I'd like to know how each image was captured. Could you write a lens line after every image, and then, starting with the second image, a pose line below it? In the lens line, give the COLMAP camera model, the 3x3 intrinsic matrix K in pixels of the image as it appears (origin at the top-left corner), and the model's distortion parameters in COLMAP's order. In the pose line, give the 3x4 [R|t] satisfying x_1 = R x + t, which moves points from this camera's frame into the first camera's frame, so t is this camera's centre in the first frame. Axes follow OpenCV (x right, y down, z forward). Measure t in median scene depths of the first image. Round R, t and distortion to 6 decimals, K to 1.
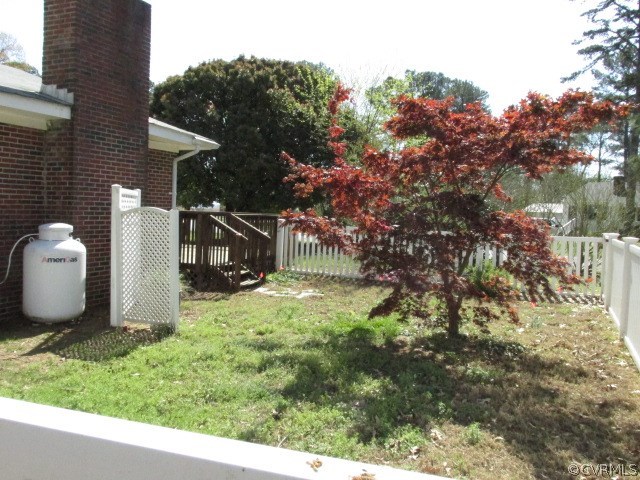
lens RADIAL K [[516.6, 0, 320.0], [0, 516.6, 240.0], [0, 0, 1]] dist [0.003949, 0.004040]
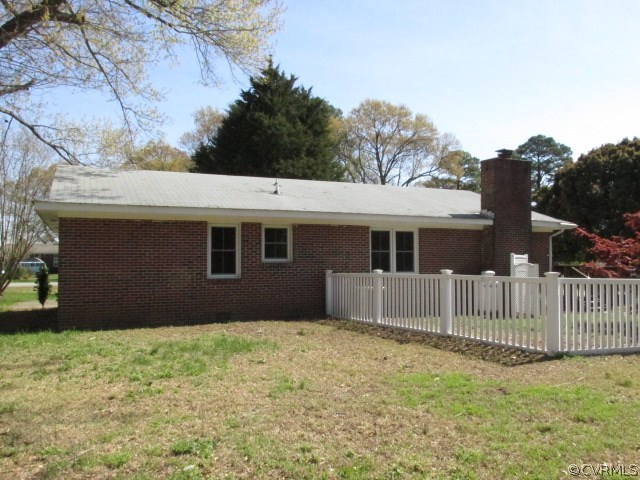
lens RADIAL K [[529.1, 0, 320.0], [0, 529.1, 240.0], [0, 0, 1]] dist [-0.006353, -0.005414]
pose [[0.714100, -0.067096, -0.696820, 0.447276], [-0.014987, 0.993703, -0.111040, 0.075377], [0.699883, 0.089737, 0.708598, -0.890309]]
